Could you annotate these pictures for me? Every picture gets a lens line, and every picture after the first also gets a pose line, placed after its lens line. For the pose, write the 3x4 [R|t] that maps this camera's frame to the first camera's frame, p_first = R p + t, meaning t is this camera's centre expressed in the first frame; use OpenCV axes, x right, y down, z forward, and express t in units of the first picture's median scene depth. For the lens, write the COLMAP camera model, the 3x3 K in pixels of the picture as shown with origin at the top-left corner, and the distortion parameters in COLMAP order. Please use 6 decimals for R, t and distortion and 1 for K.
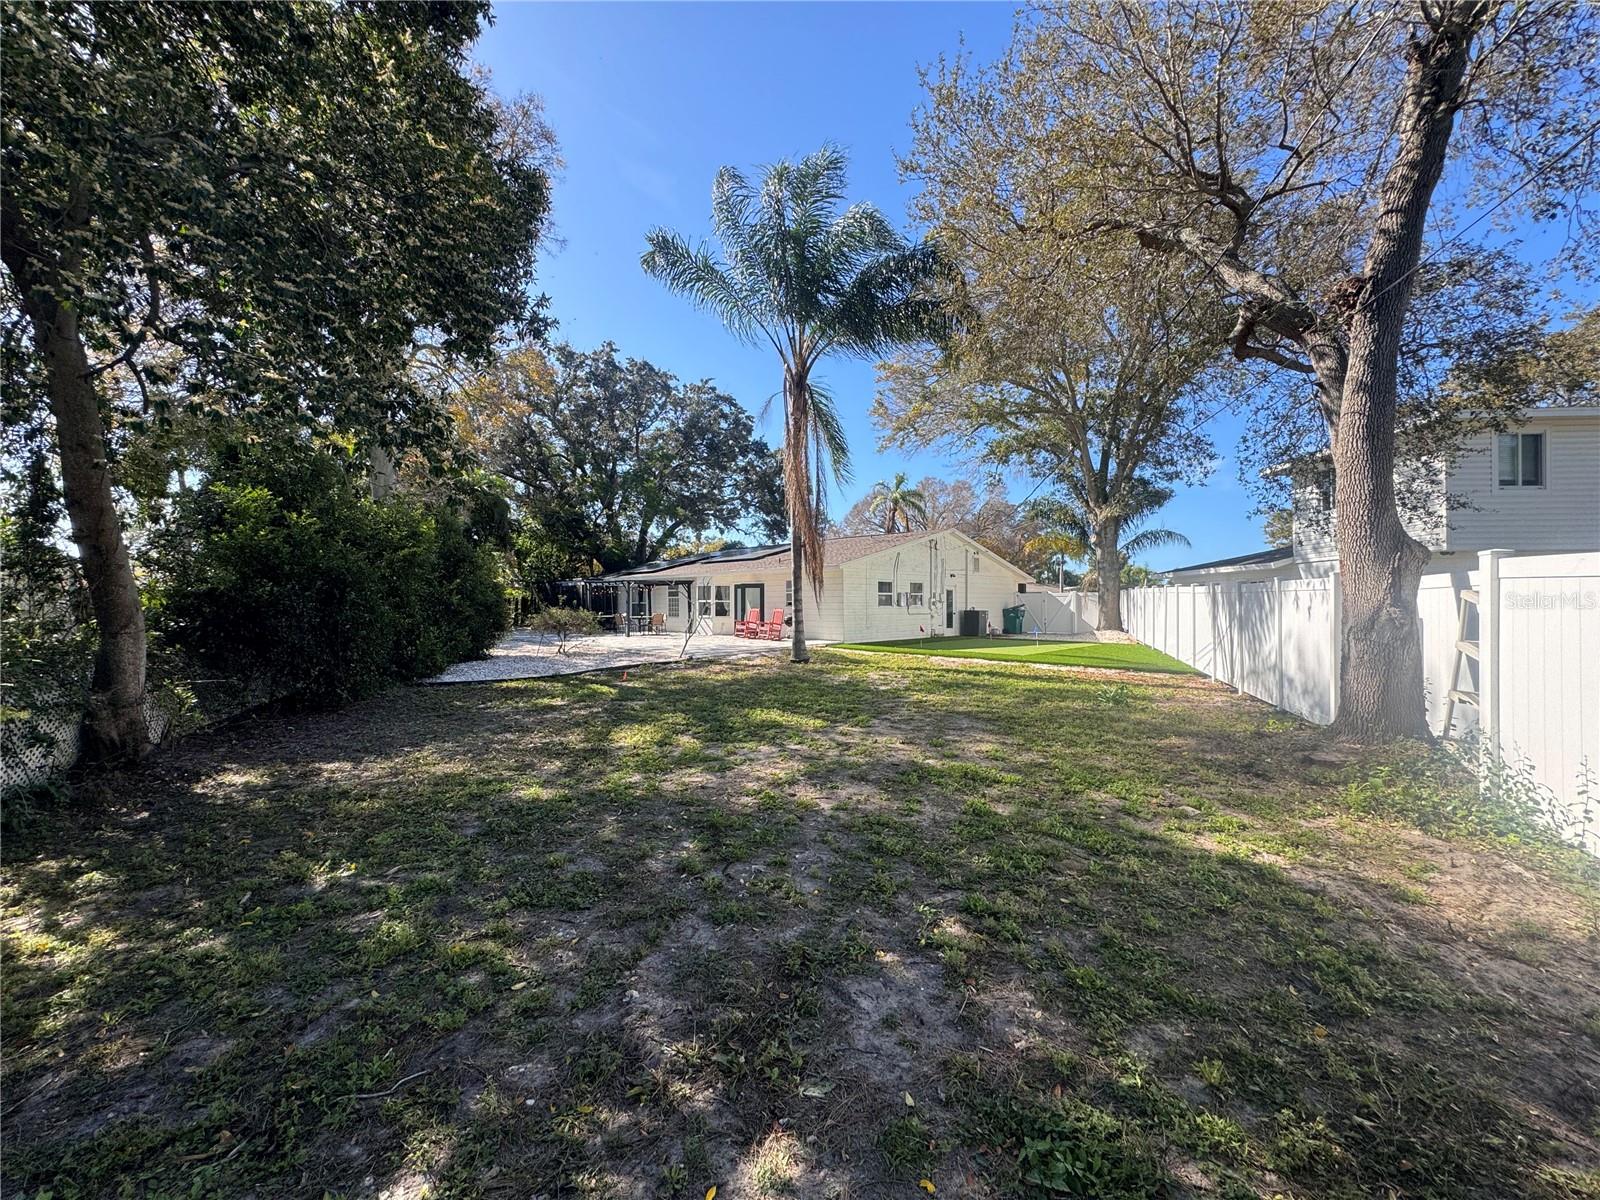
lens RADIAL K [[633.0, 0, 800.0], [0, 633.0, 600.0], [0, 0, 1]] dist [-0.000136, -0.000037]
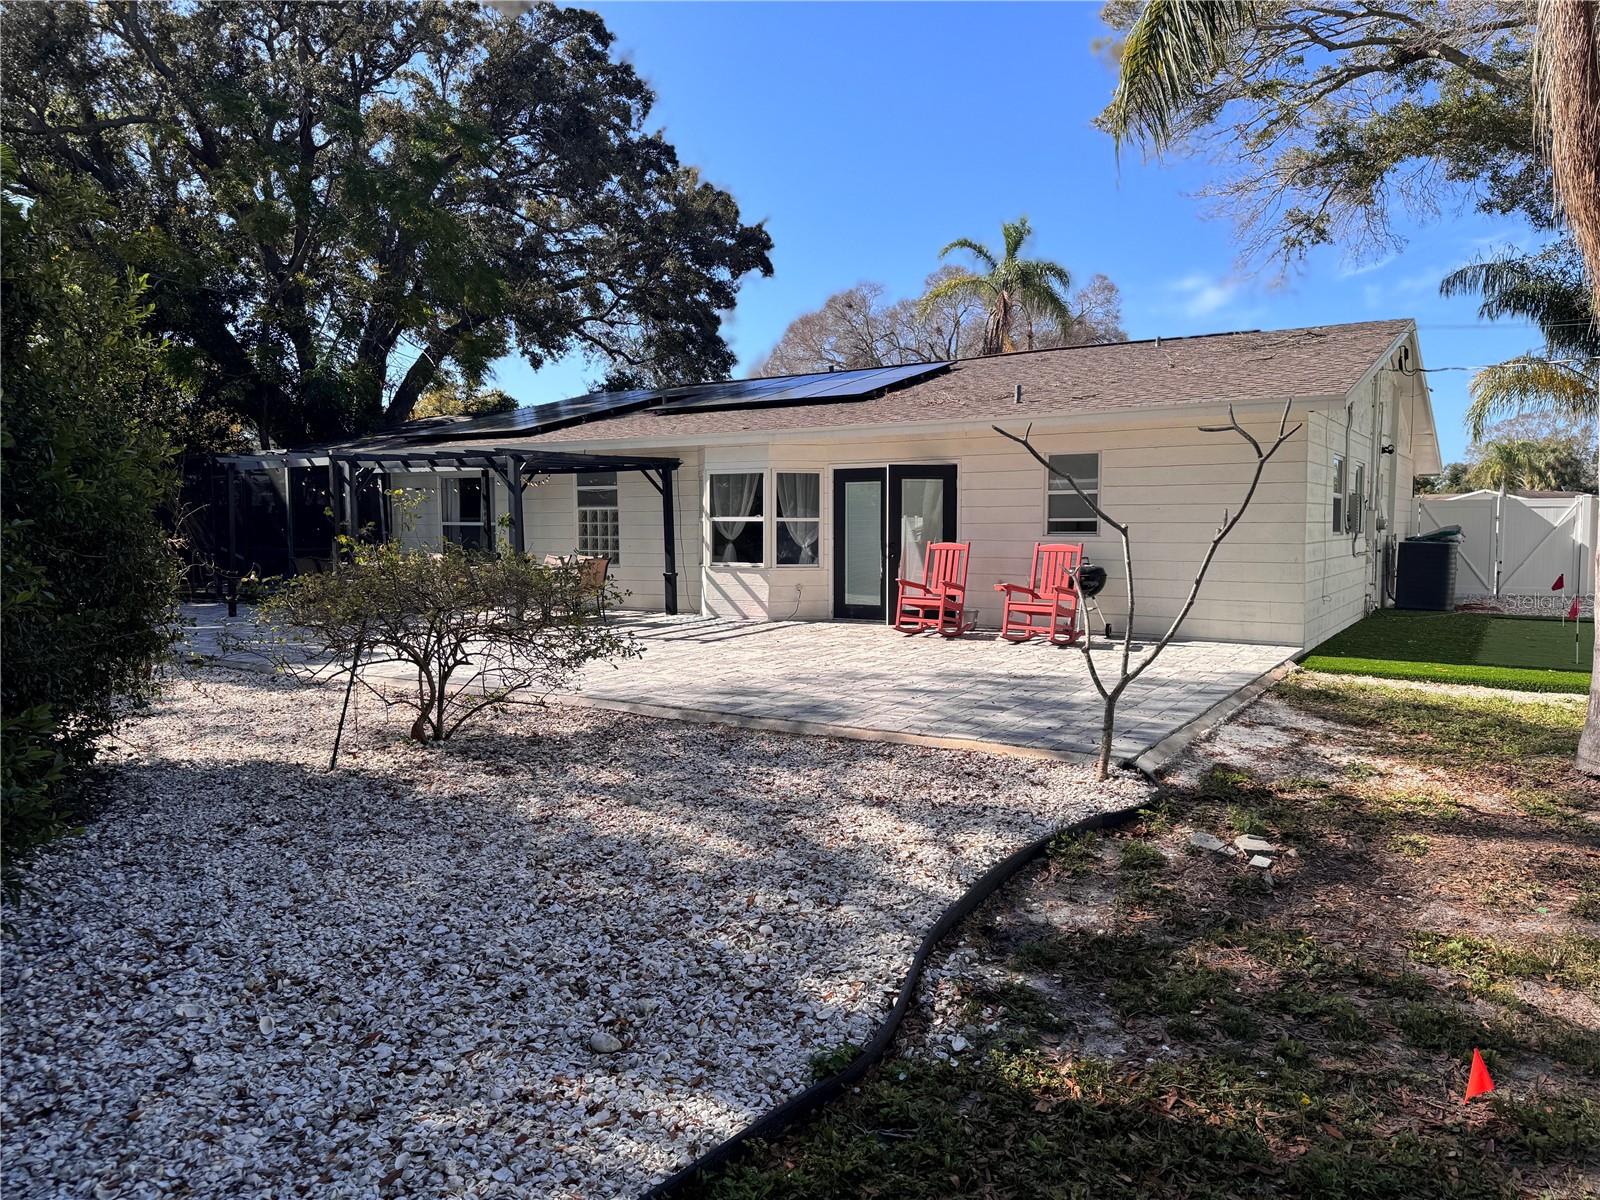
lens RADIAL K [[1138.3, 0, 800.0], [0, 1138.3, 600.0], [0, 0, 1]] dist [0.000824, 0.000187]
pose [[0.984156, -0.014243, 0.176731, -0.212417], [0.000673, 0.997061, 0.076607, -0.001627], [-0.177303, -0.075275, 0.981273, 0.383879]]
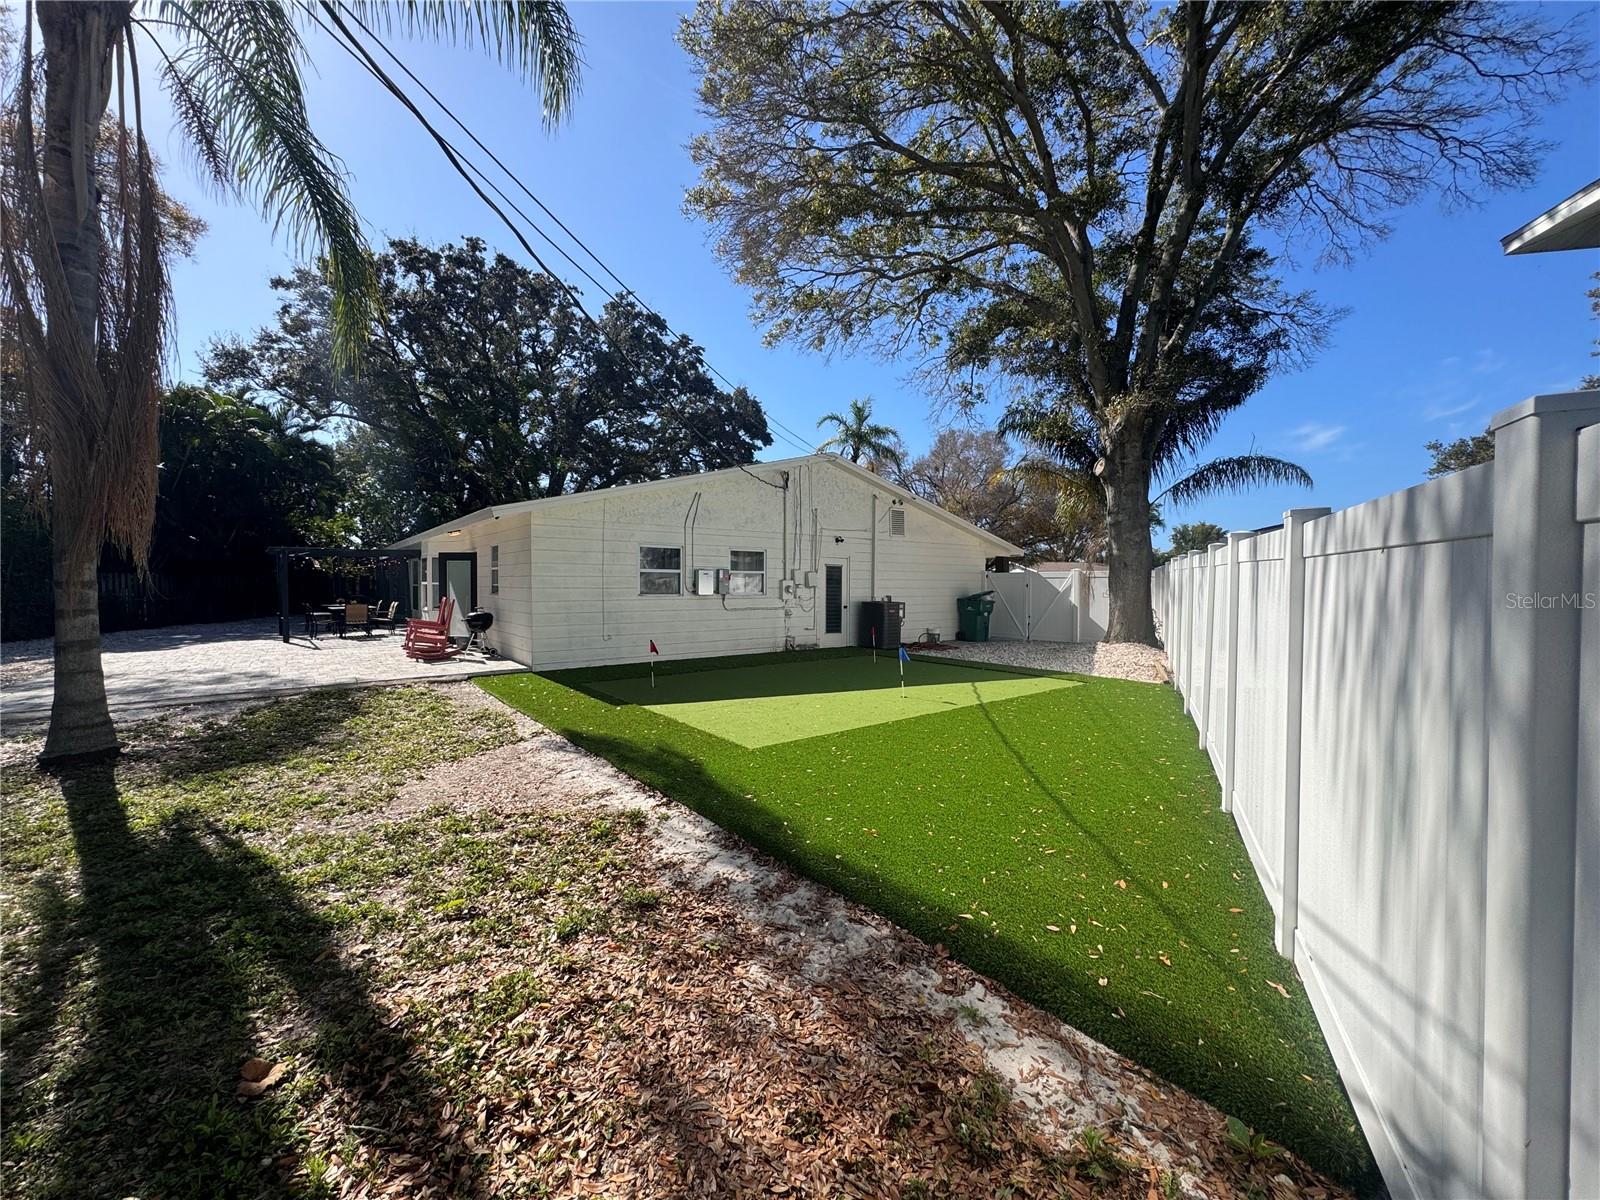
lens RADIAL K [[633.0, 0, 800.0], [0, 633.0, 600.0], [0, 0, 1]] dist [-0.000136, -0.000037]
pose [[0.991453, 0.007566, -0.130244, 0.278195], [-0.003701, 0.999546, 0.029891, -0.001648], [0.130411, -0.029153, 0.991031, 0.431837]]
